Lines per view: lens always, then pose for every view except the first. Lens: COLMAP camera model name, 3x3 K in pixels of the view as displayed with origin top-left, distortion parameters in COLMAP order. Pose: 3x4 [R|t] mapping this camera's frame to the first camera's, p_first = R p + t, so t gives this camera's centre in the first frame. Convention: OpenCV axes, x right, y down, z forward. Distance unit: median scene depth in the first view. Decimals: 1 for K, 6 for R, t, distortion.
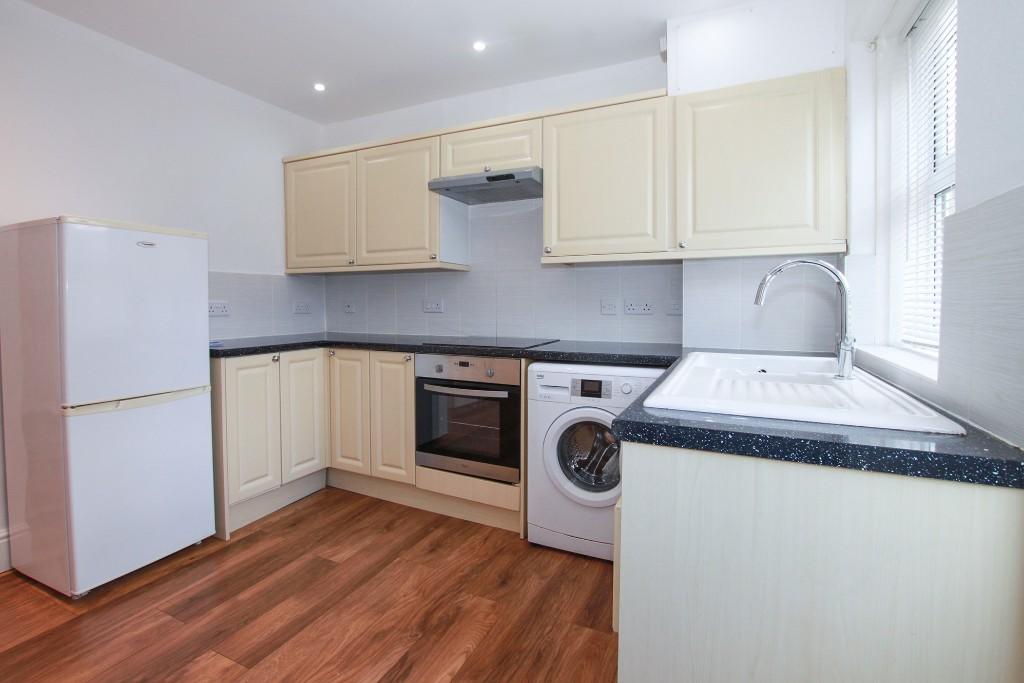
lens RADIAL K [[489.2, 0, 505.9], [0, 489.2, 316.6], [0, 0, 1]] dist [-0.028386, 0.000833]
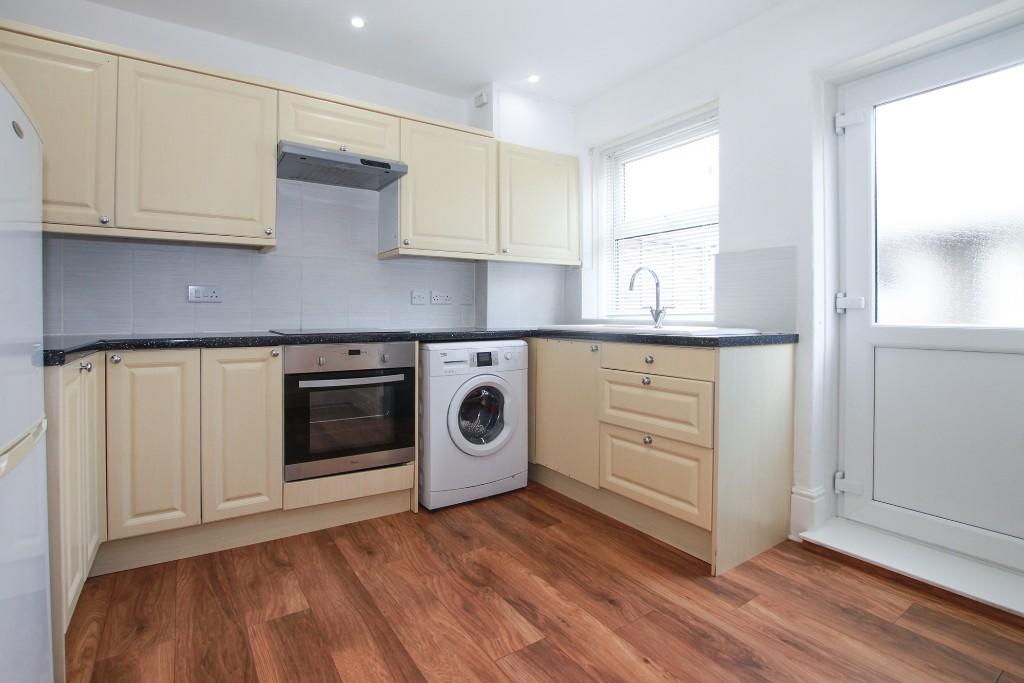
lens RADIAL K [[489.2, 0, 505.9], [0, 489.2, 316.6], [0, 0, 1]] dist [-0.028386, 0.000833]
pose [[0.510598, -0.005093, 0.859805, -0.781463], [0.026661, 0.999595, -0.009912, 0.048186], [-0.859406, 0.027984, 0.510527, 0.287515]]
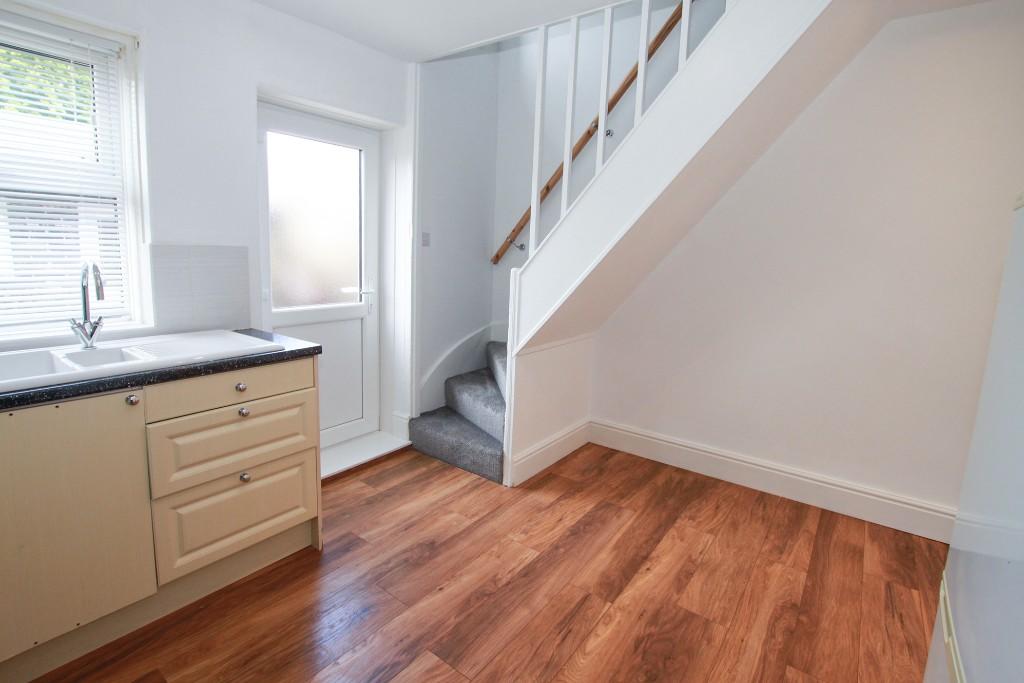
lens RADIAL K [[489.2, 0, 505.9], [0, 489.2, 316.6], [0, 0, 1]] dist [-0.028386, 0.000833]
pose [[-0.980486, -0.062836, 0.186274, -0.403838], [-0.031301, 0.985353, 0.167632, -0.126623], [-0.194079, 0.158530, -0.968092, 1.177958]]
